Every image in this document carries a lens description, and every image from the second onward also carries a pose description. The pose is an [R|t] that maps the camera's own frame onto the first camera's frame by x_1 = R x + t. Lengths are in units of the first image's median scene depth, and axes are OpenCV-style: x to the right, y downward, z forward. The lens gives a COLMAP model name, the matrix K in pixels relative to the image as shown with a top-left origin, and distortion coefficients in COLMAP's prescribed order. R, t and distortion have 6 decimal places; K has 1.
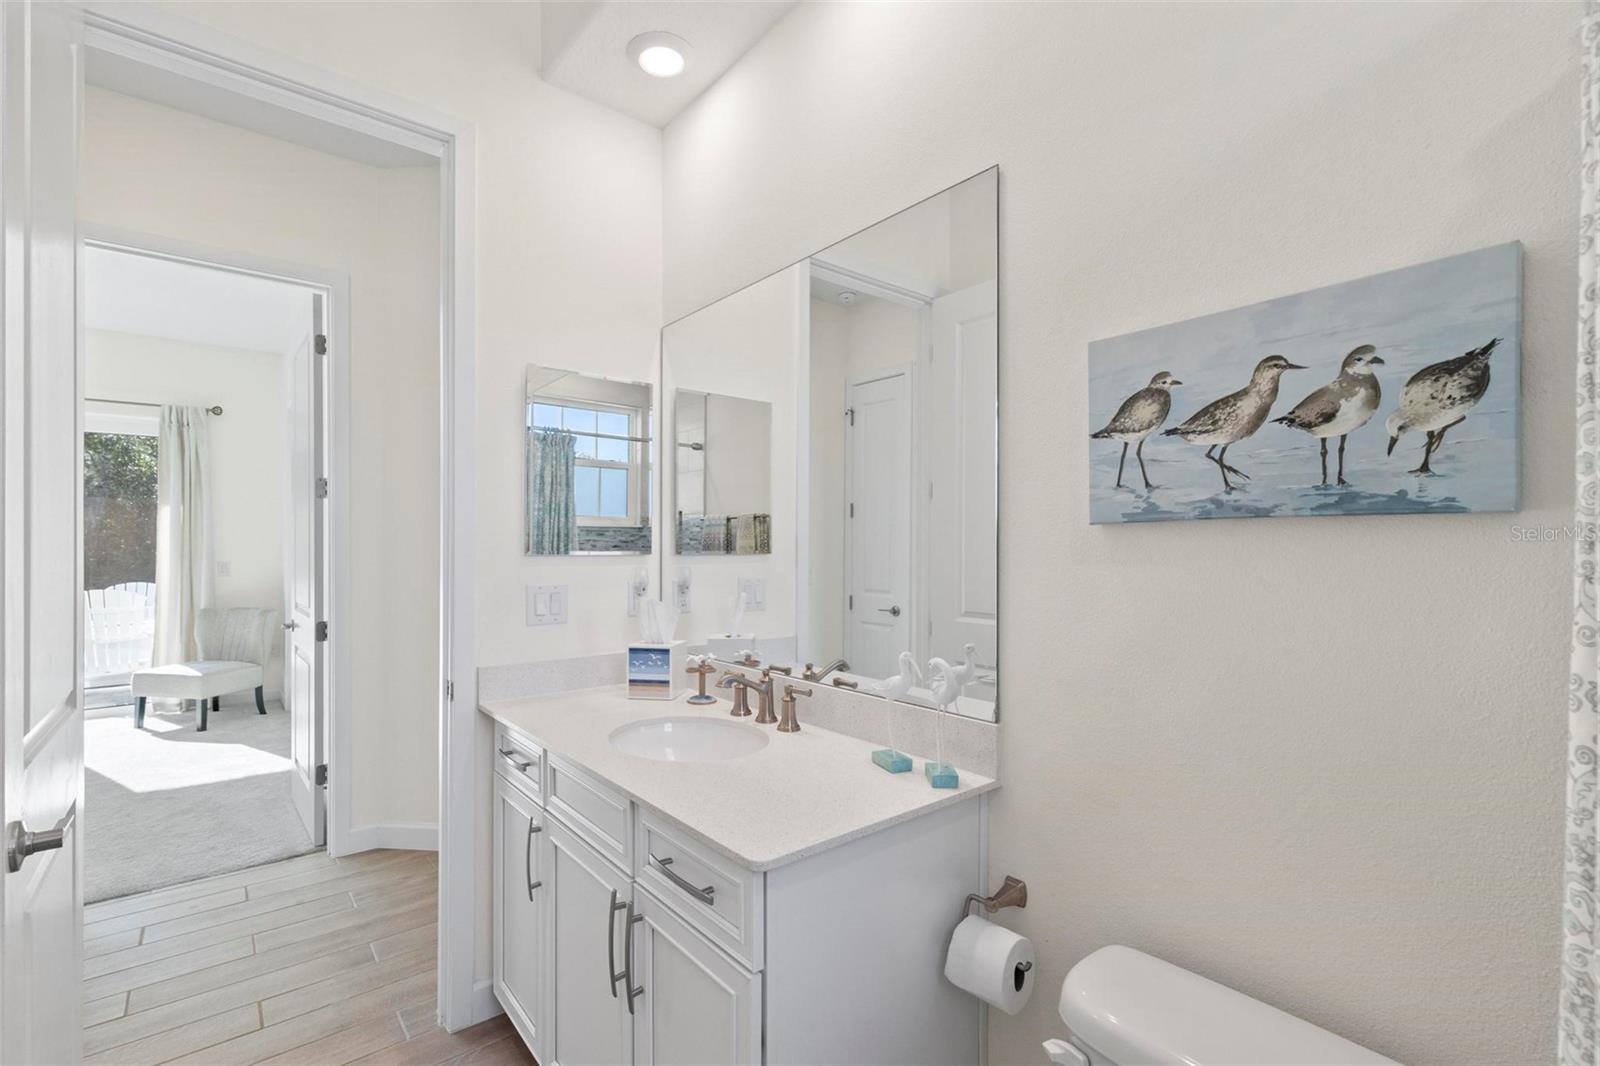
lens RADIAL K [[716.9, 0, 792.8], [0, 716.9, 546.0], [0, 0, 1]] dist [0.009157, -0.000558]
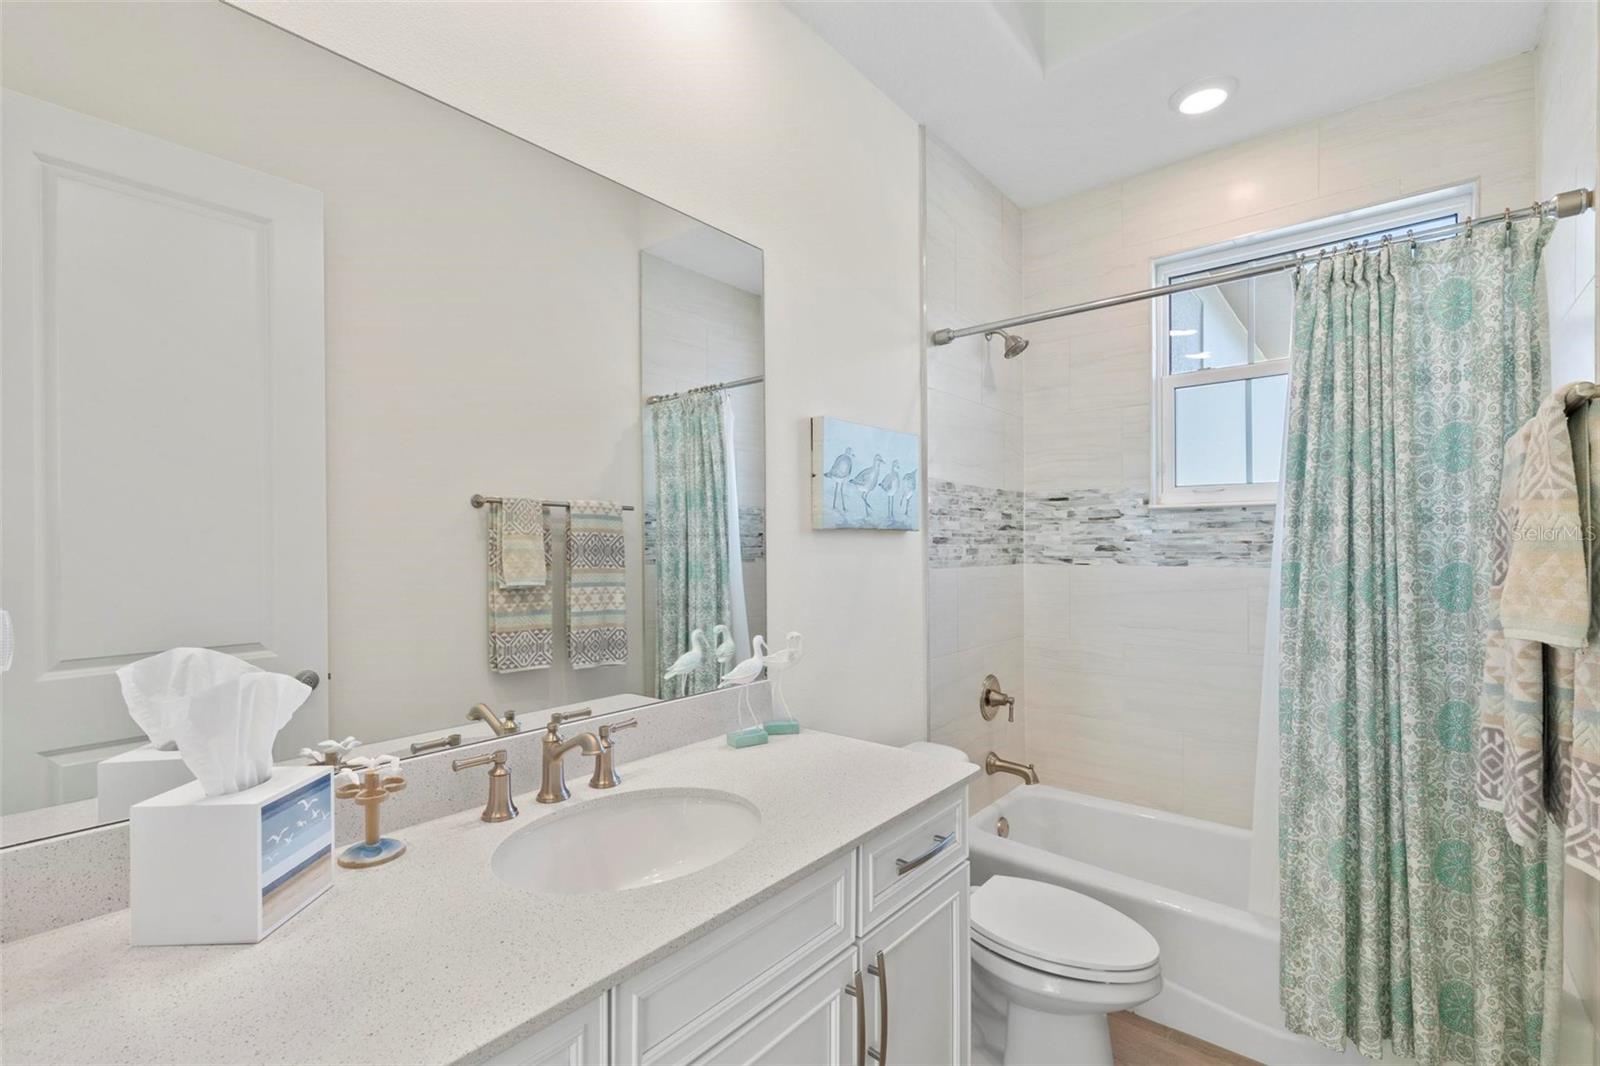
lens RADIAL K [[716.9, 0, 792.9], [0, 716.9, 536.2], [0, 0, 1]] dist [0.009157, -0.000558]
pose [[-0.192358, 0.006209, 0.981305, -1.331038], [-0.001336, 0.999977, -0.006590, -0.004674], [-0.981324, -0.002579, -0.192346, 1.588319]]
